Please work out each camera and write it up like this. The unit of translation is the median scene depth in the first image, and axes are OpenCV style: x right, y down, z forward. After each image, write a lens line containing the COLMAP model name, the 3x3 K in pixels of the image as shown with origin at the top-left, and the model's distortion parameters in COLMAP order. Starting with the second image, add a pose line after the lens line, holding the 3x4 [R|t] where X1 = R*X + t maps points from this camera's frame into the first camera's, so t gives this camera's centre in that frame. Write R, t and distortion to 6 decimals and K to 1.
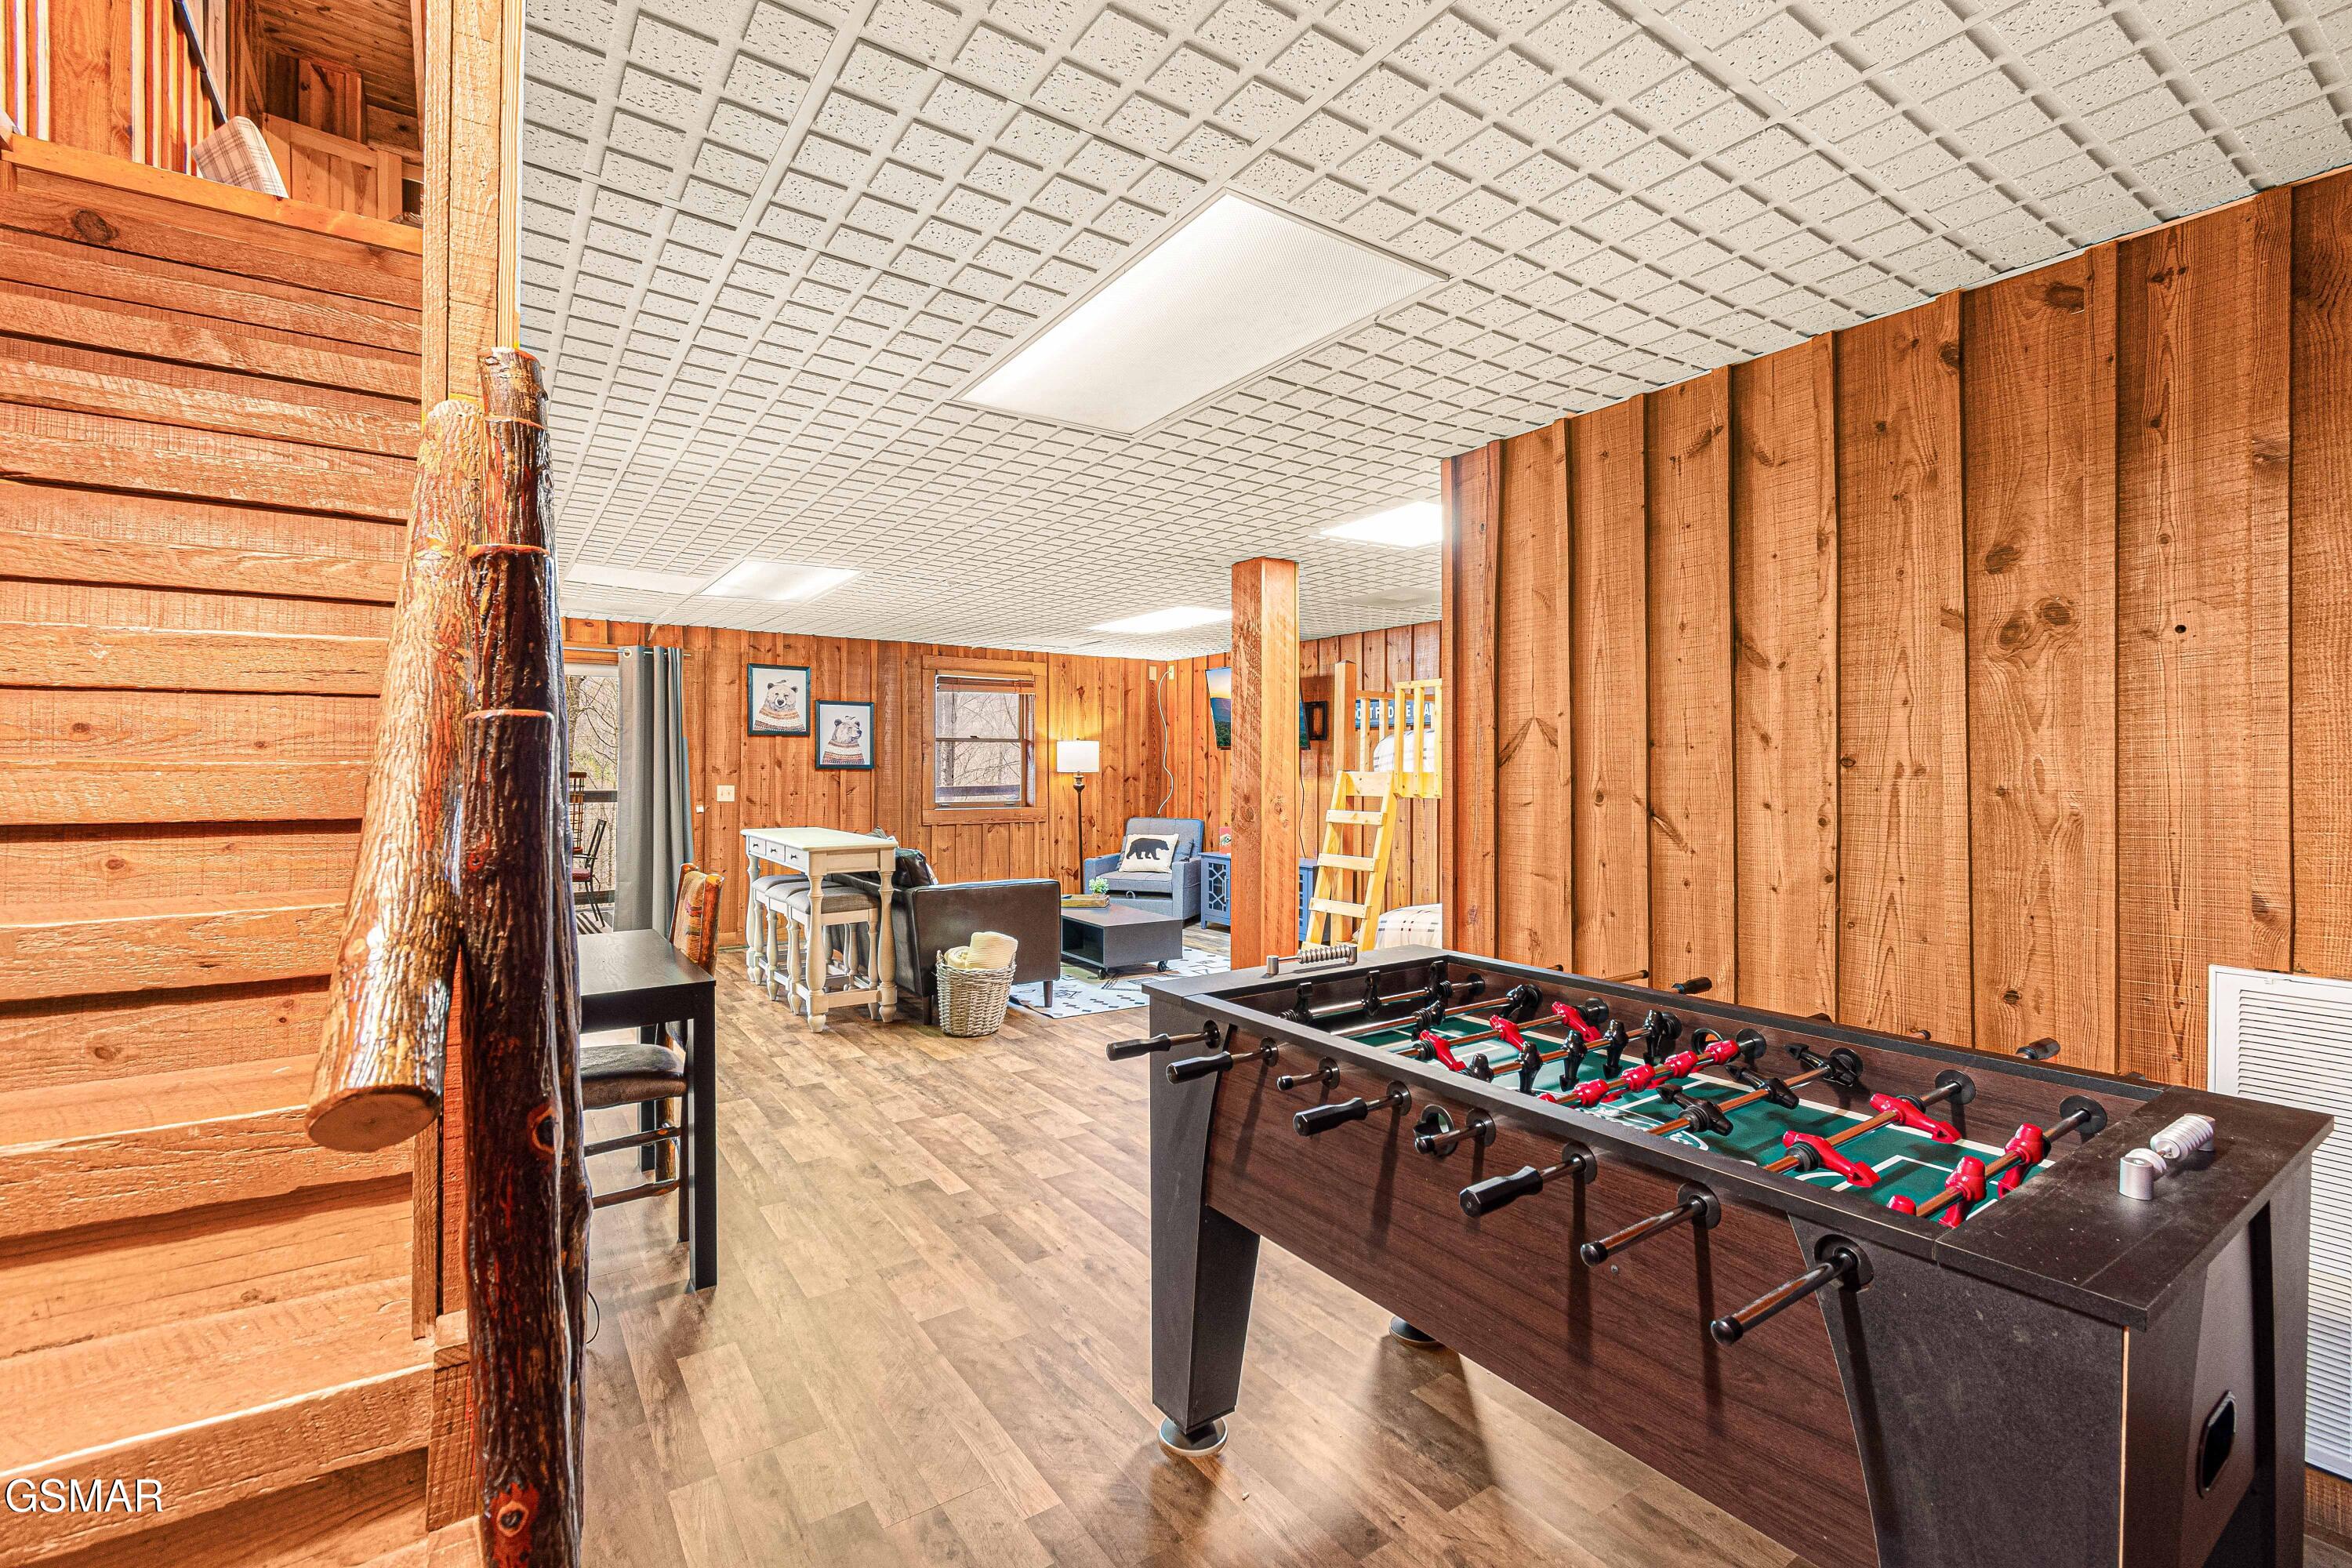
lens RADIAL K [[1030.6, 0, 1180.4], [0, 1030.6, 776.1], [0, 0, 1]] dist [0.000563, -0.000153]
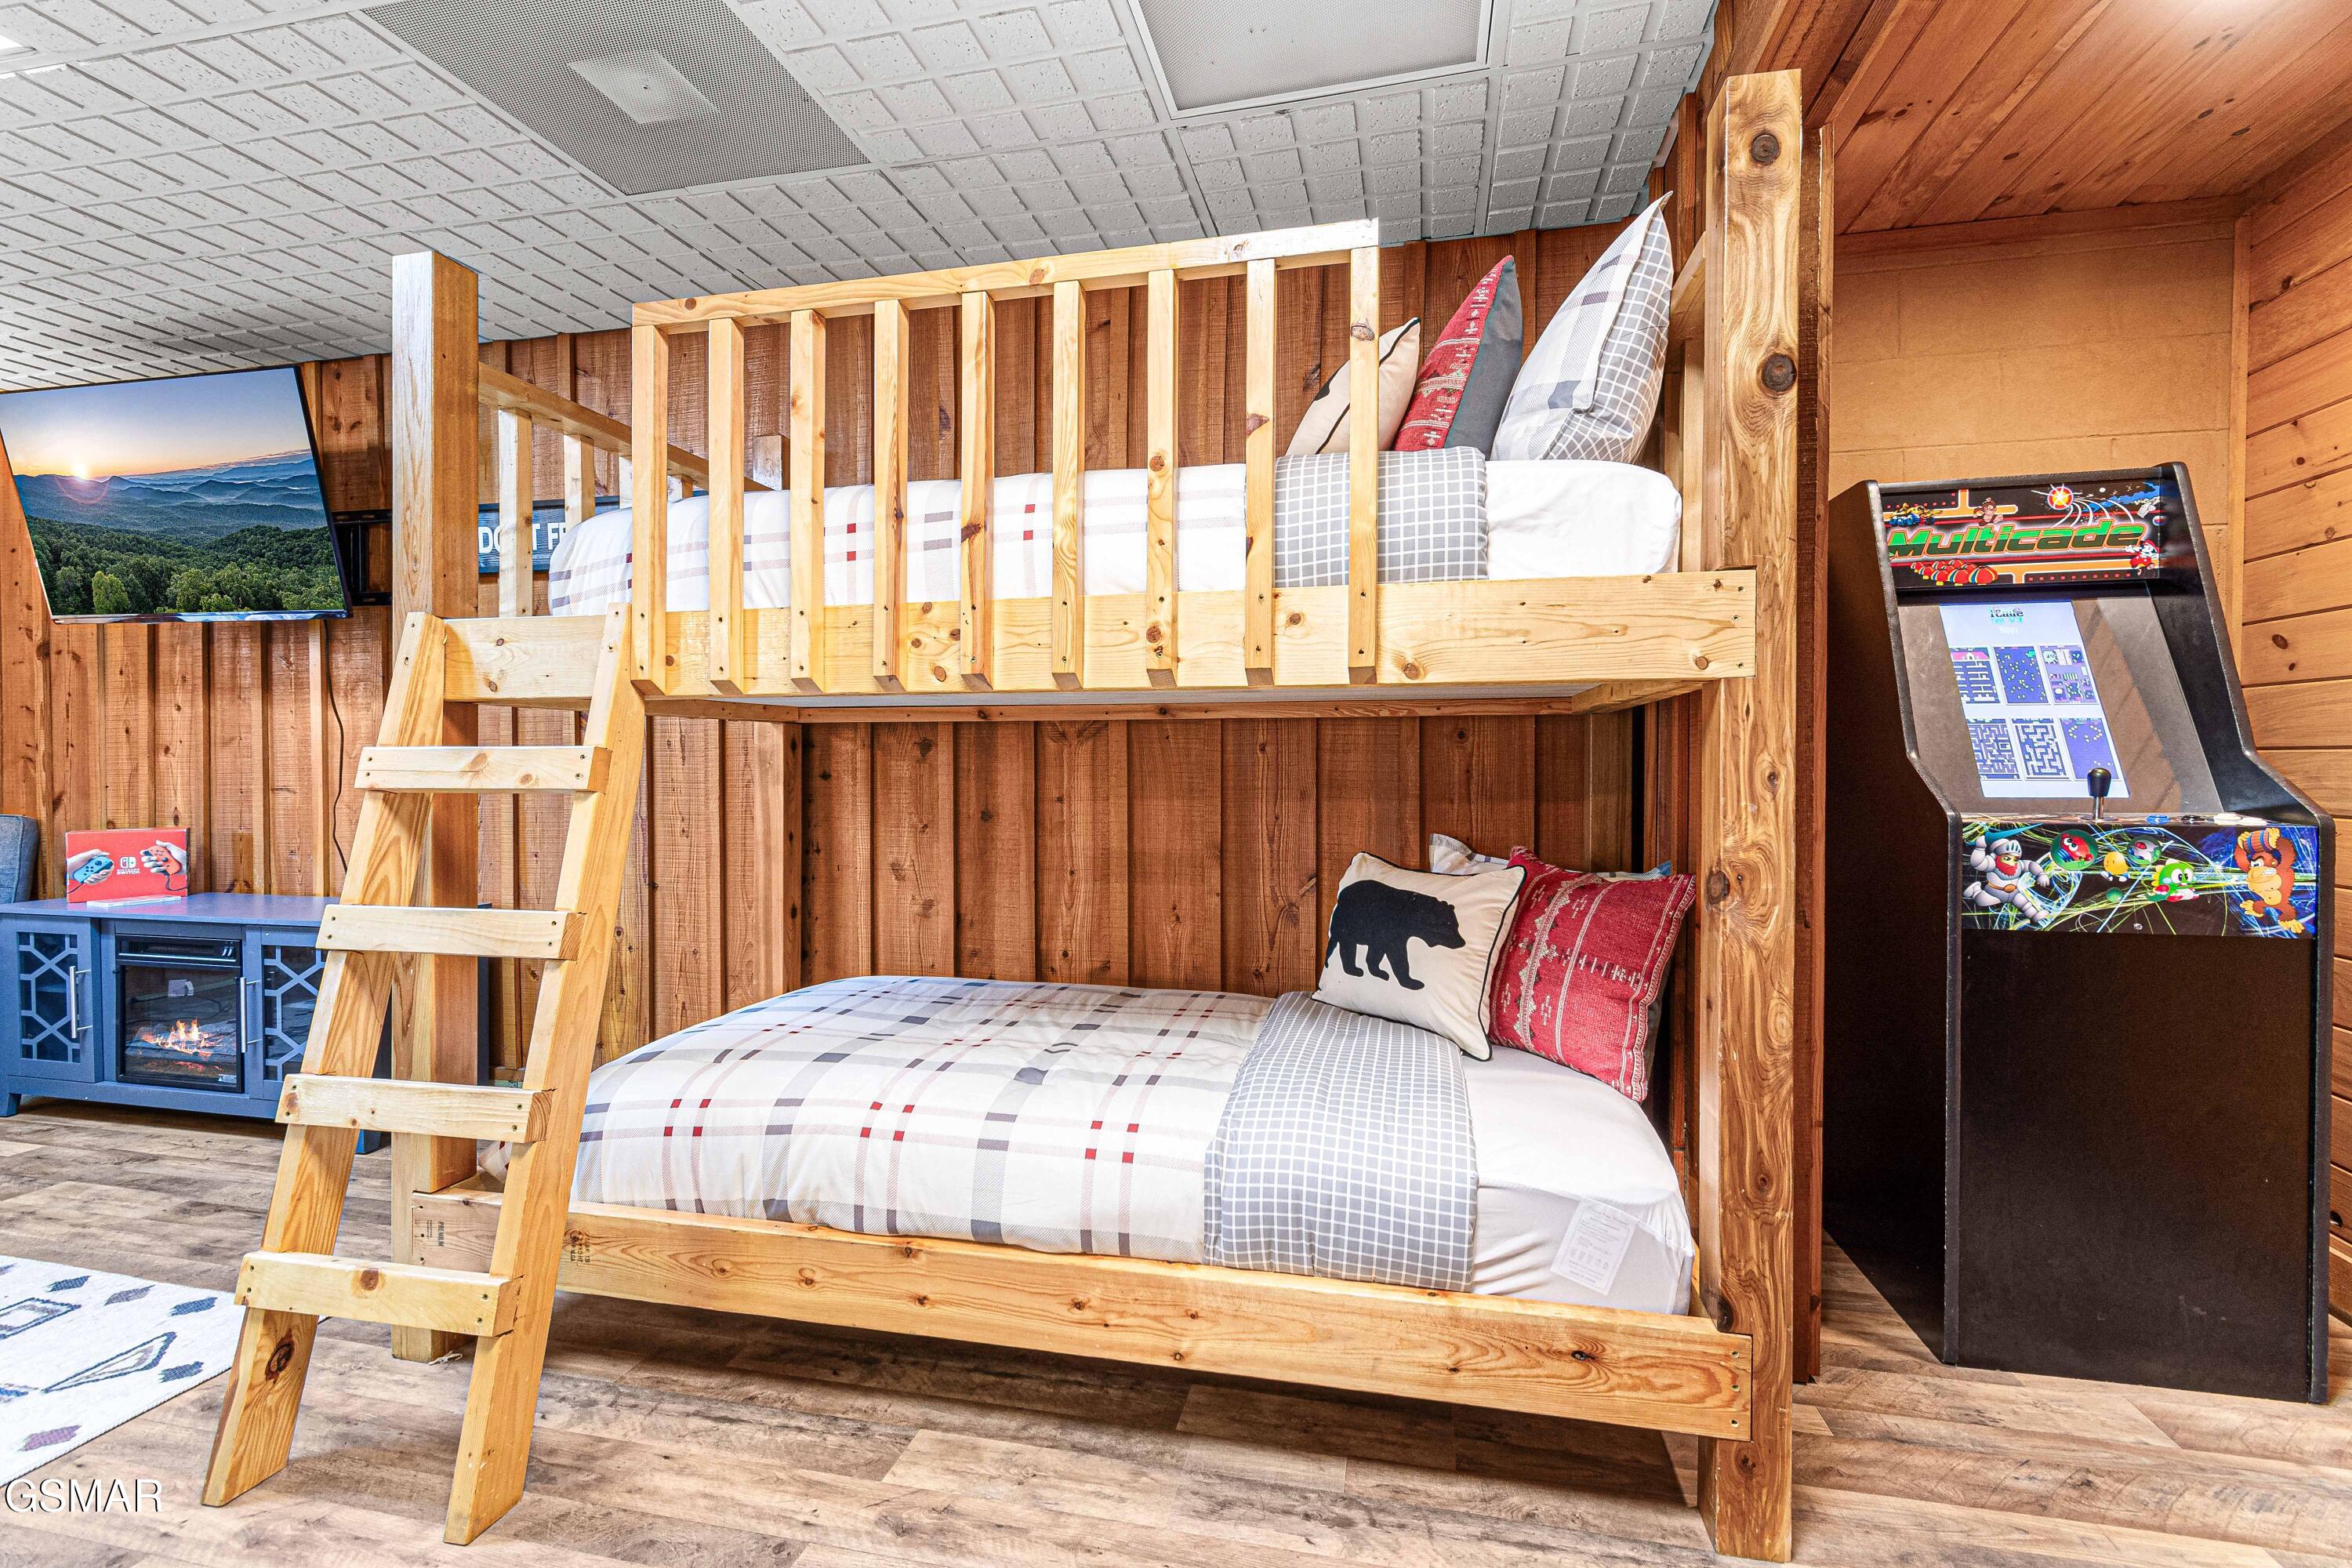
lens RADIAL K [[1030.6, 0, 1178.8], [0, 1030.6, 786.8], [0, 0, 1]] dist [0.000563, -0.000153]
pose [[0.733744, -0.019811, 0.679137, 0.116041], [0.006319, 0.999731, 0.022336, 0.039286], [-0.679397, -0.012098, 0.733672, 0.653356]]
